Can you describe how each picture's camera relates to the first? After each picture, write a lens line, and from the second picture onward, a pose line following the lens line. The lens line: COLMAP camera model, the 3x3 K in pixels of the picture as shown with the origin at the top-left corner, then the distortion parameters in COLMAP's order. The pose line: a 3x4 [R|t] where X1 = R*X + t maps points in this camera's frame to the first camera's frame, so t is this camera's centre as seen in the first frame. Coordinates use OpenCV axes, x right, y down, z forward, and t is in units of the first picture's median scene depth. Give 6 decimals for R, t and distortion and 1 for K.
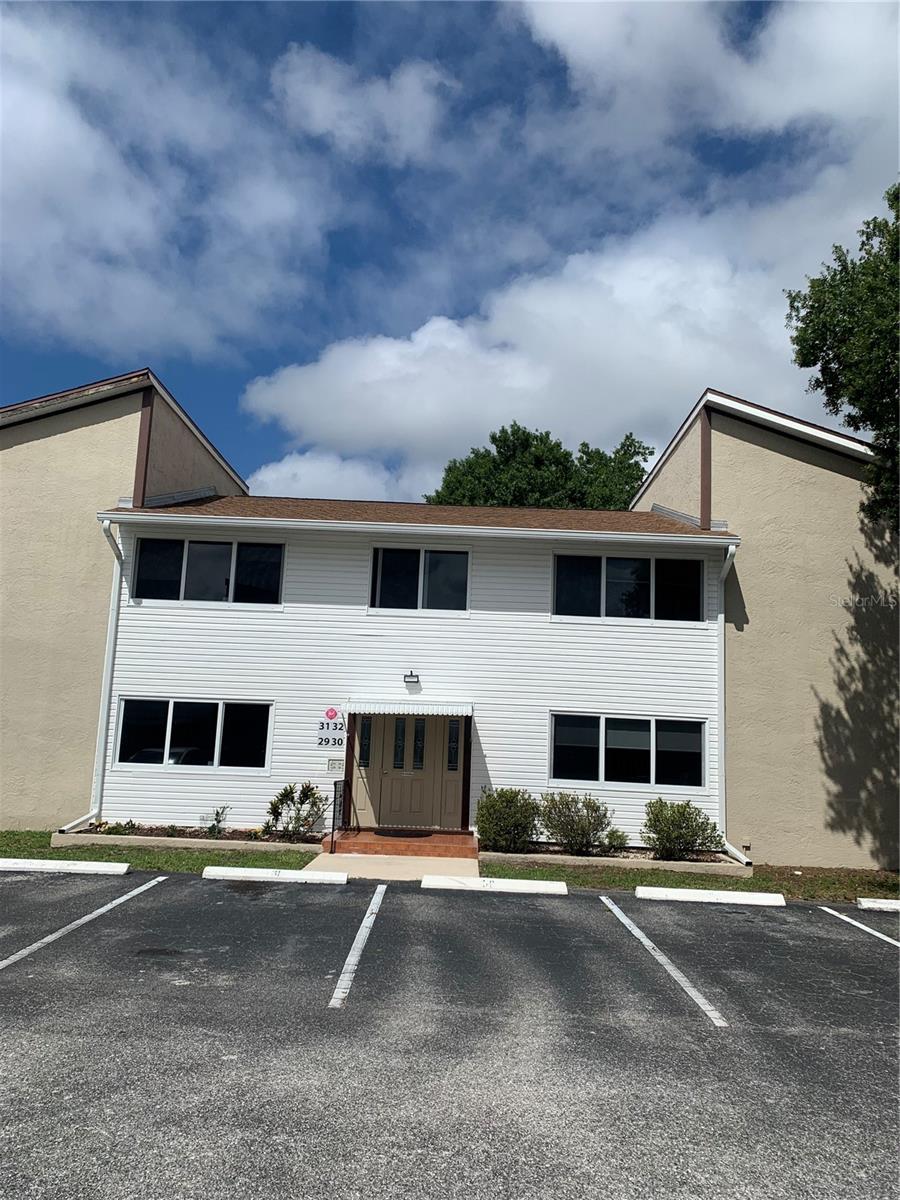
lens RADIAL K [[904.6, 0, 450.0], [0, 904.6, 600.0], [0, 0, 1]] dist [0.182518, 0.000304]
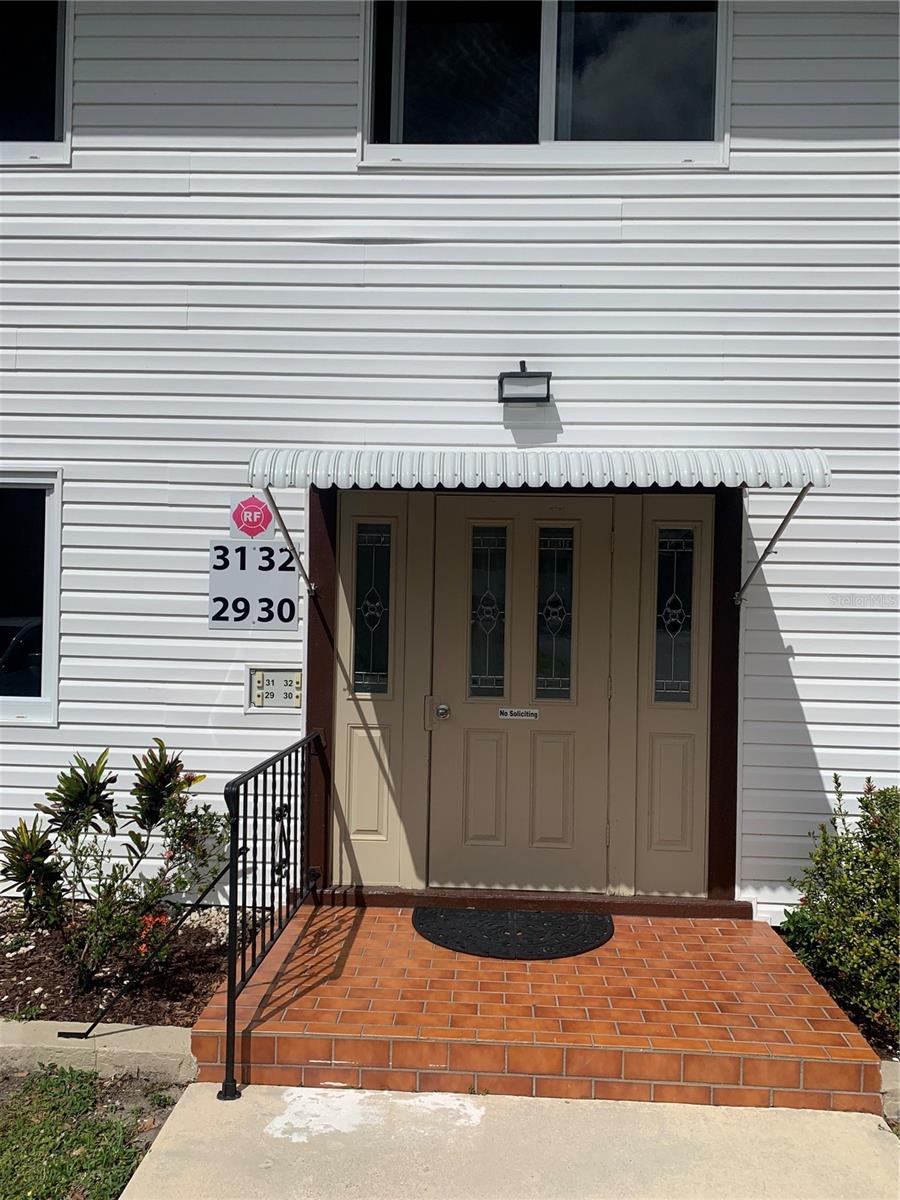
lens RADIAL K [[927.2, 0, 450.0], [0, 927.2, 600.0], [0, 0, 1]] dist [0.005359, 0.002211]
pose [[0.999178, -0.019095, -0.035765, -0.057029], [0.024071, 0.989241, 0.144299, 0.110629], [0.032625, -0.145042, 0.988888, 0.706727]]
